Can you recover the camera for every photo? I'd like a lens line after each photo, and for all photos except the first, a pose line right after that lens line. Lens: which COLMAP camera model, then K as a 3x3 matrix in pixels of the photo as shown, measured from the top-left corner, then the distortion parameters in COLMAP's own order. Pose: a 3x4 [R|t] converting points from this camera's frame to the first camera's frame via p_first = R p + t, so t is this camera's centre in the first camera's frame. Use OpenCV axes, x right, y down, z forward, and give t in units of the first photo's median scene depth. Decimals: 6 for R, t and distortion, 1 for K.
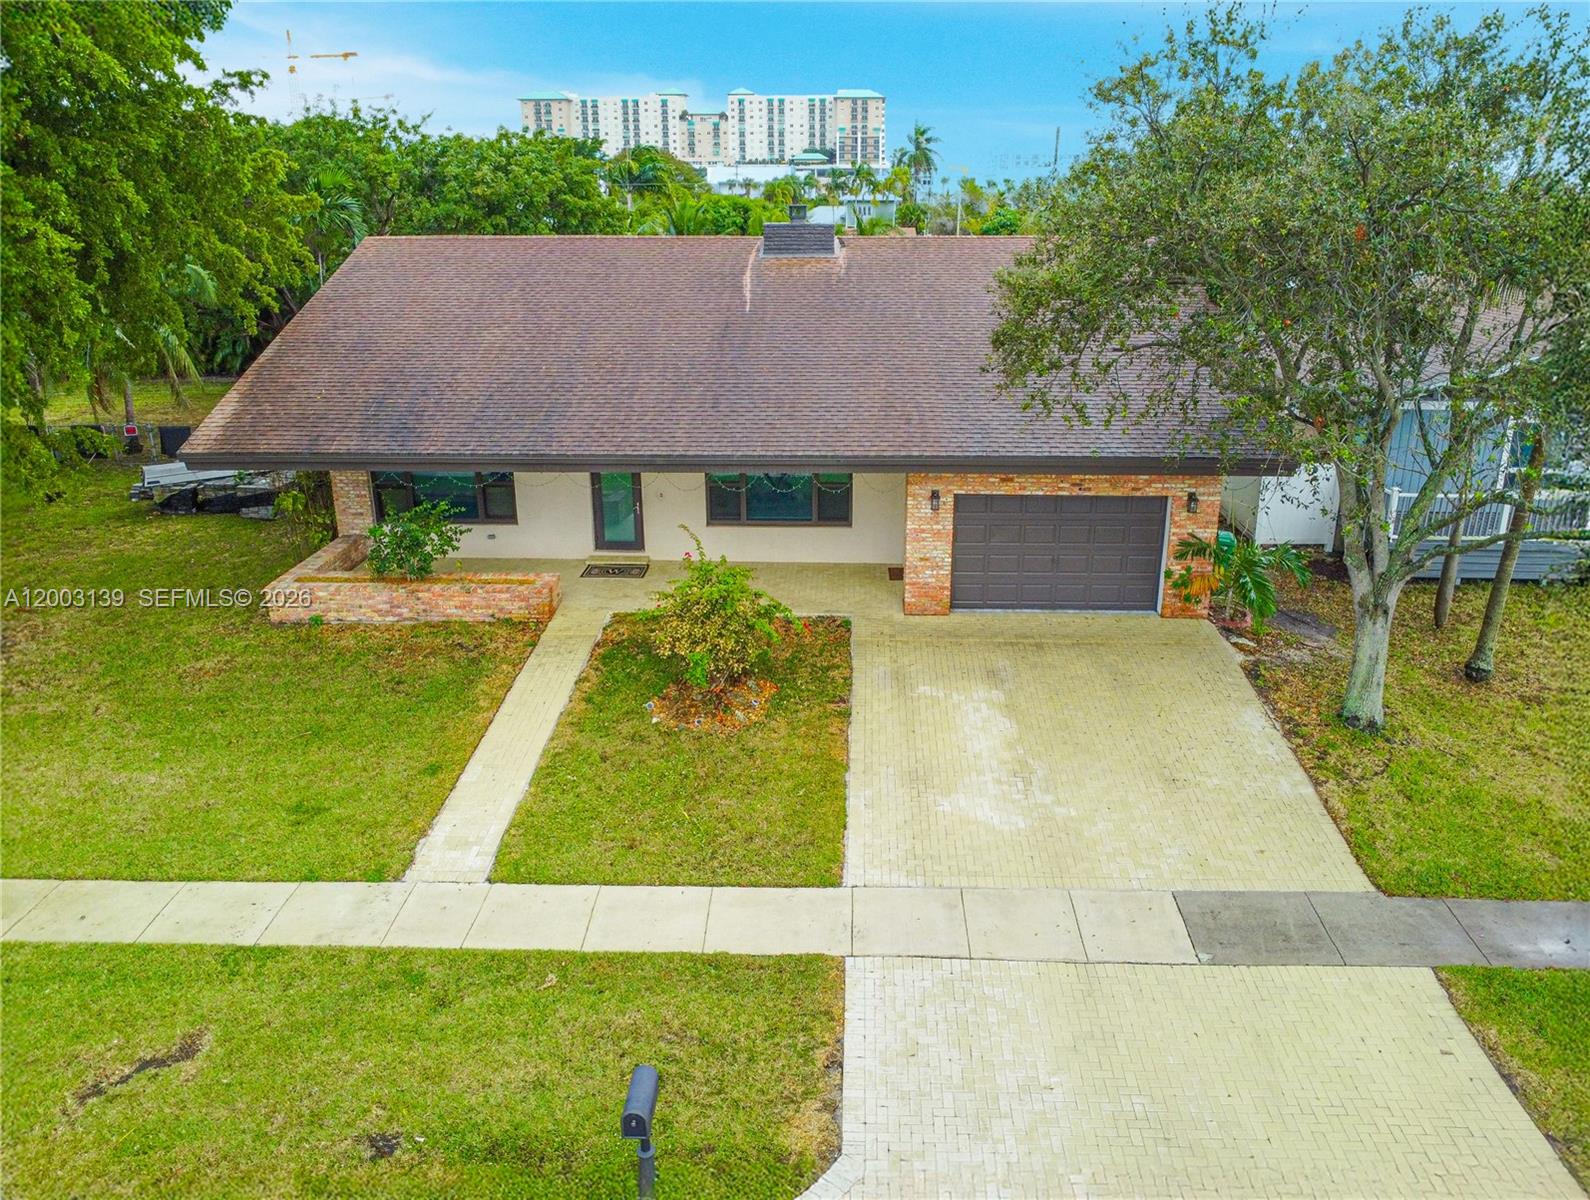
lens RADIAL K [[1165.6, 0, 828.3], [0, 1165.6, 601.1], [0, 0, 1]] dist [-0.031964, -0.001016]
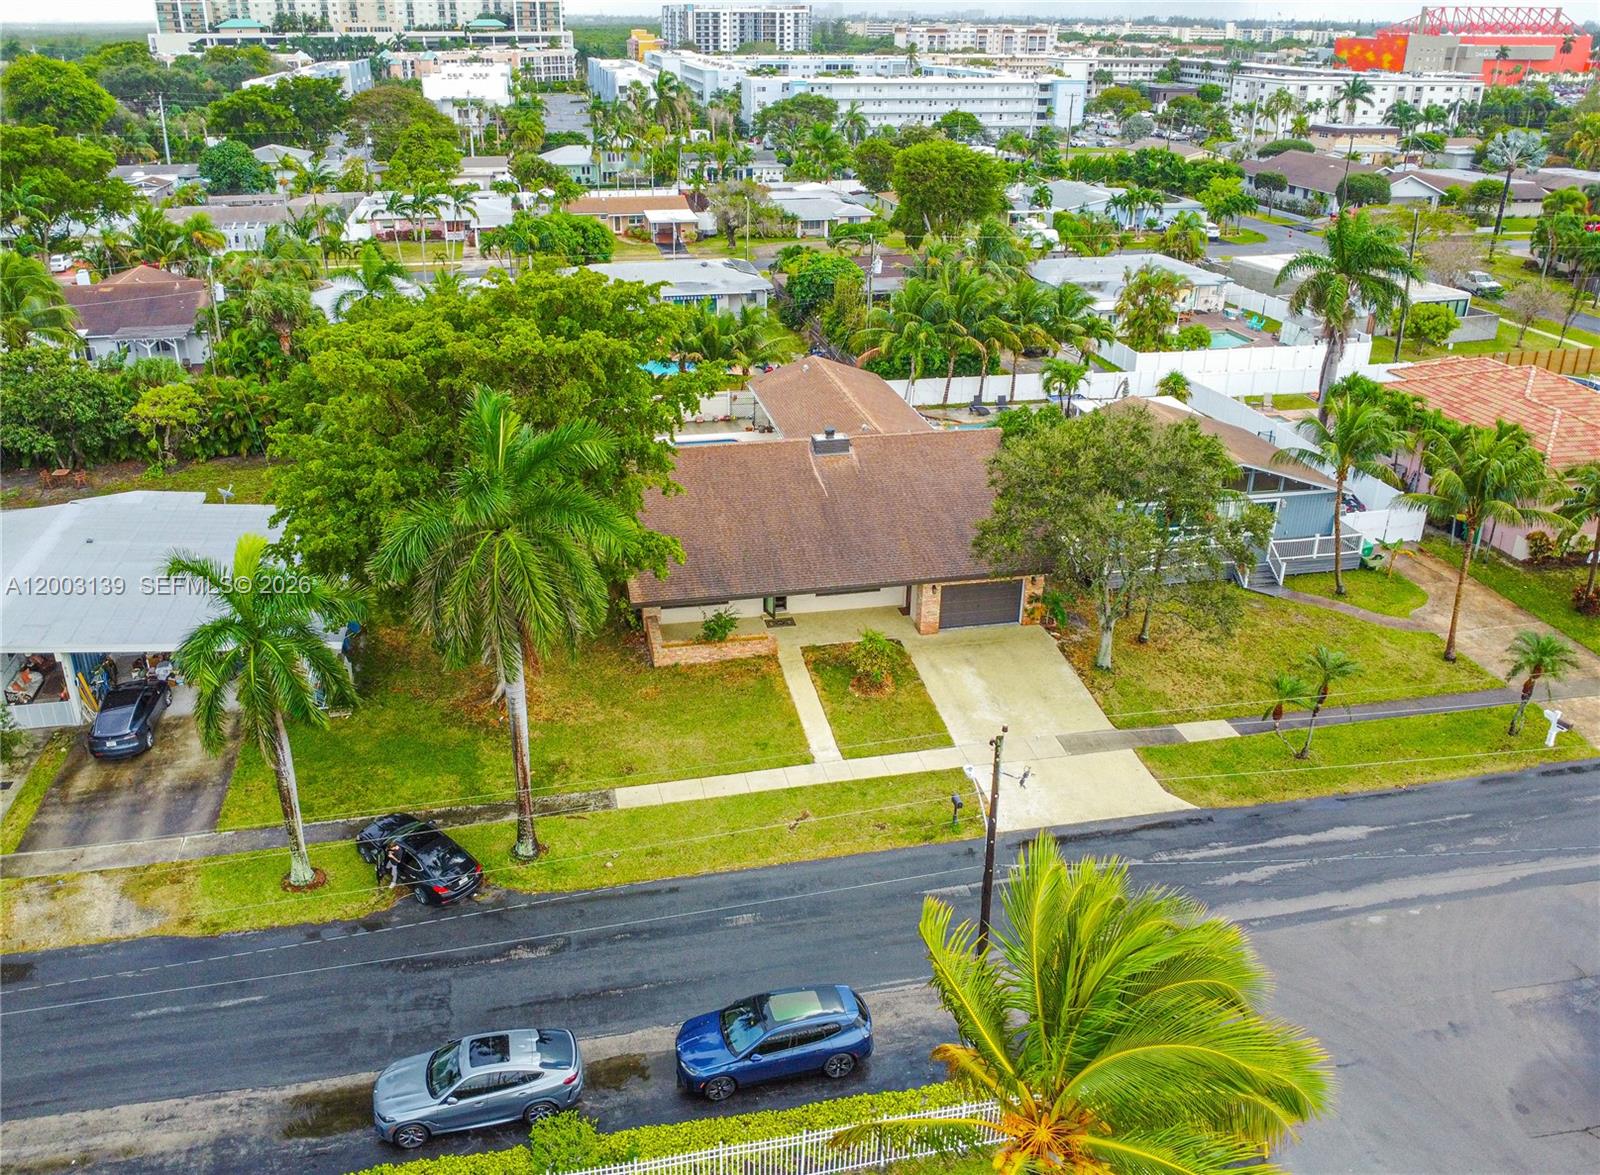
lens RADIAL K [[1234.8, 0, 781.0], [0, 1234.8, 554.8], [0, 0, 1]] dist [-0.025527, -0.013194]
pose [[0.973722, -0.088235, 0.209951, -0.659531], [0.072399, 0.994002, 0.081967, -0.343402], [-0.215924, -0.064612, 0.974270, -1.254894]]
